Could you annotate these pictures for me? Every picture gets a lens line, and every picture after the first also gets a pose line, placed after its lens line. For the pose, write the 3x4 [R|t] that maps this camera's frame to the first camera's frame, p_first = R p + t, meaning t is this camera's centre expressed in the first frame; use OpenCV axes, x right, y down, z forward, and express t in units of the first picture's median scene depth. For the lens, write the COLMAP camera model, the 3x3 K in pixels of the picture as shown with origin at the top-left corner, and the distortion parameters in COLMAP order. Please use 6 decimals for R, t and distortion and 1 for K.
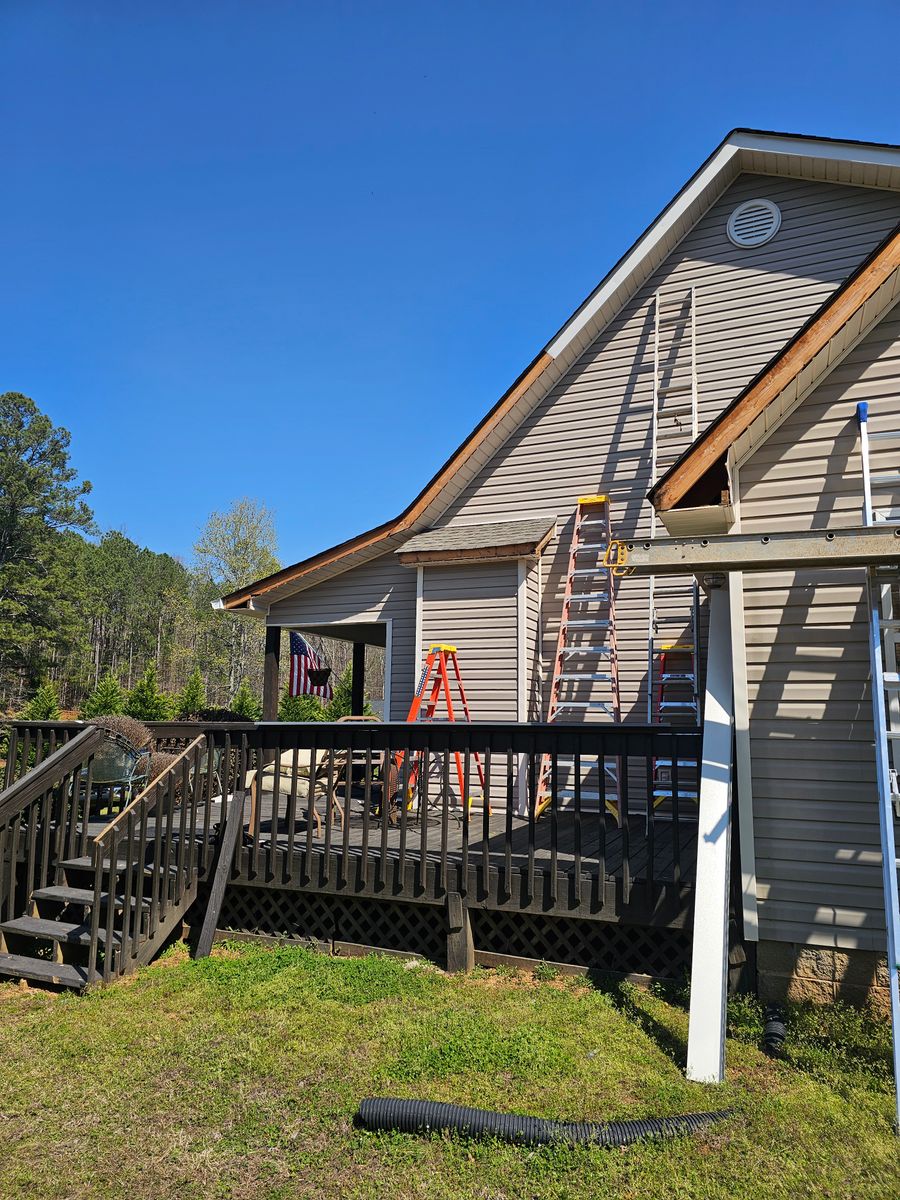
lens RADIAL K [[813.2, 0, 462.4], [0, 813.2, 592.4], [0, 0, 1]] dist [0.070245, -0.063350]
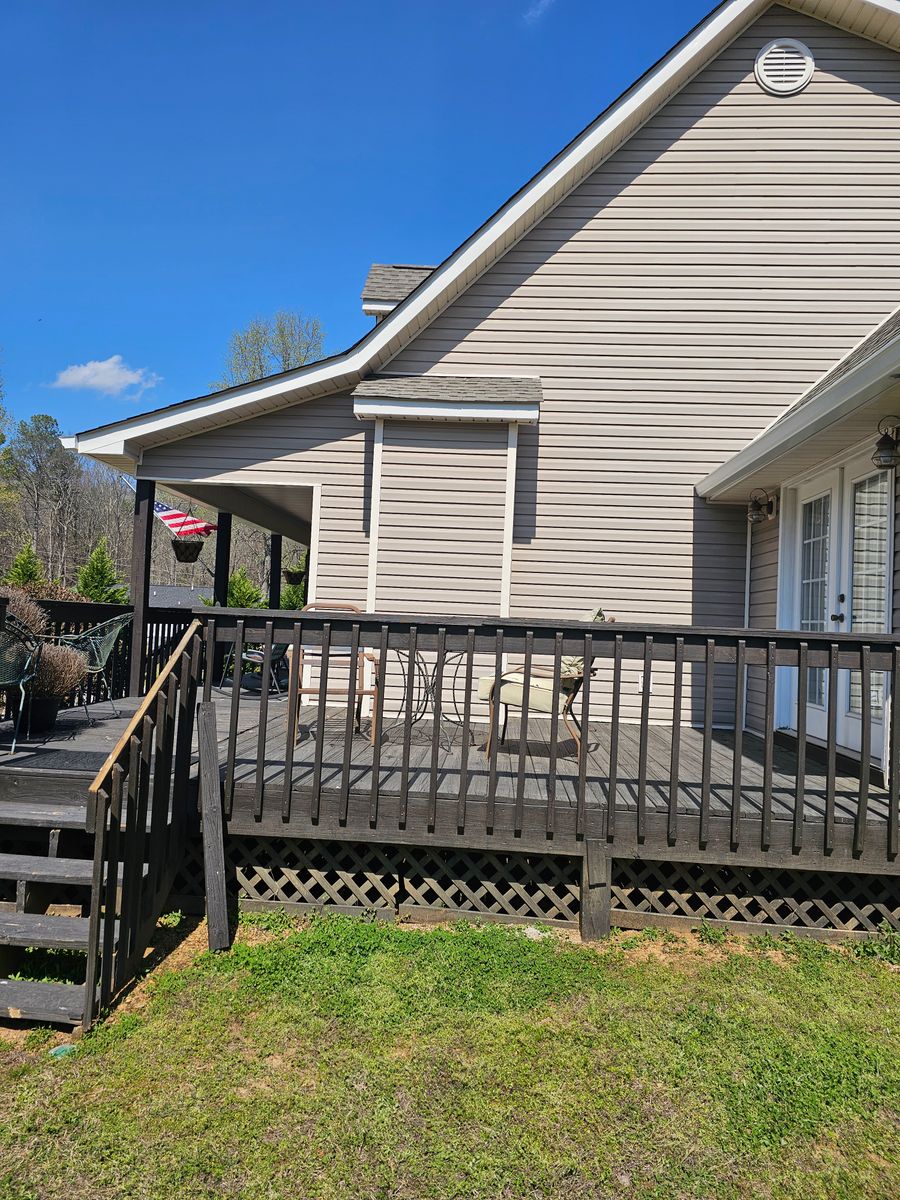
lens RADIAL K [[813.2, 0, 447.2], [0, 813.2, 566.5], [0, 0, 1]] dist [0.070245, -0.063350]
pose [[0.946758, 0.052990, 0.317554, -0.227602], [-0.083730, 0.992947, 0.083940, 0.037757], [-0.310866, -0.106060, 0.944518, 0.206224]]
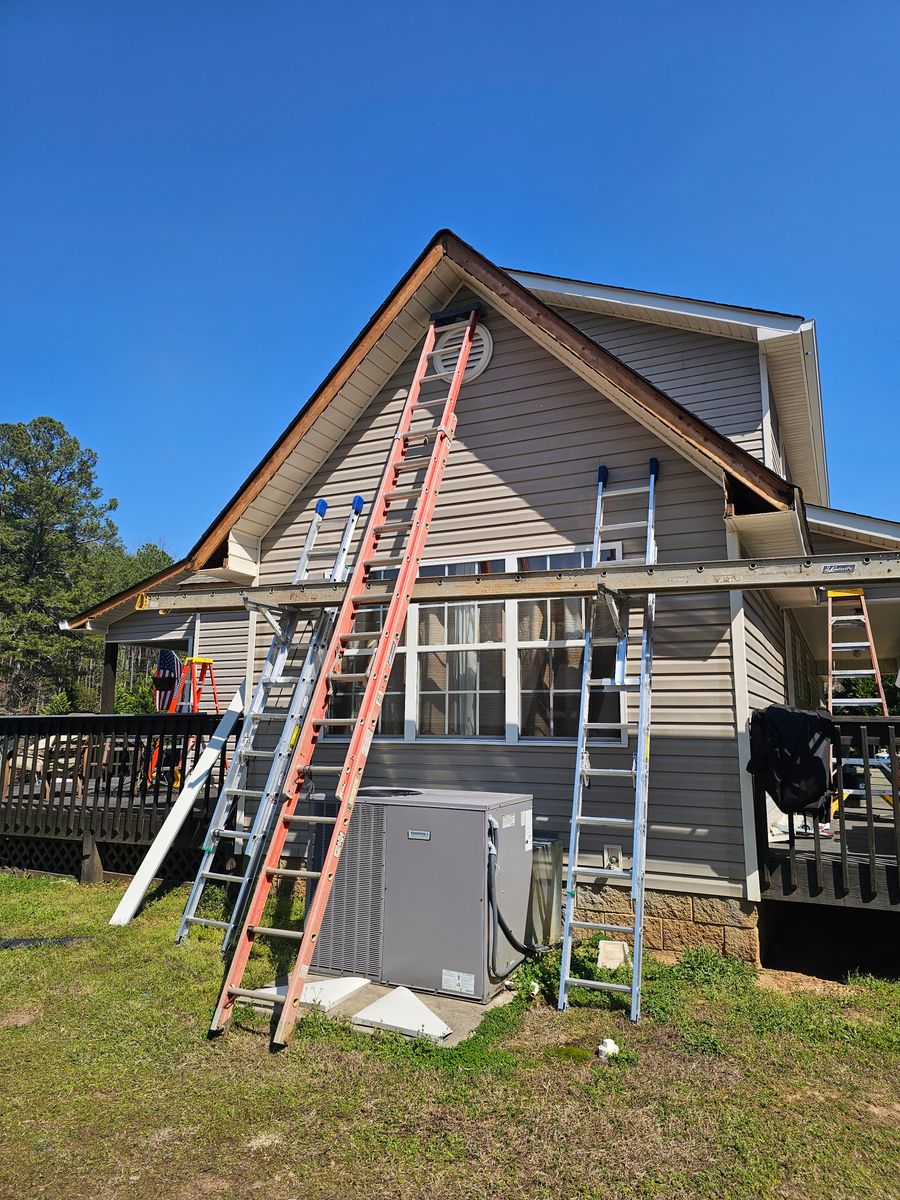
lens RADIAL K [[813.2, 0, 482.0], [0, 813.2, 587.5], [0, 0, 1]] dist [0.070245, -0.063350]
pose [[0.999080, -0.009949, -0.041724, 0.439119], [0.009426, 0.999875, -0.012698, -0.023633], [0.041845, 0.012293, 0.999048, -0.253390]]
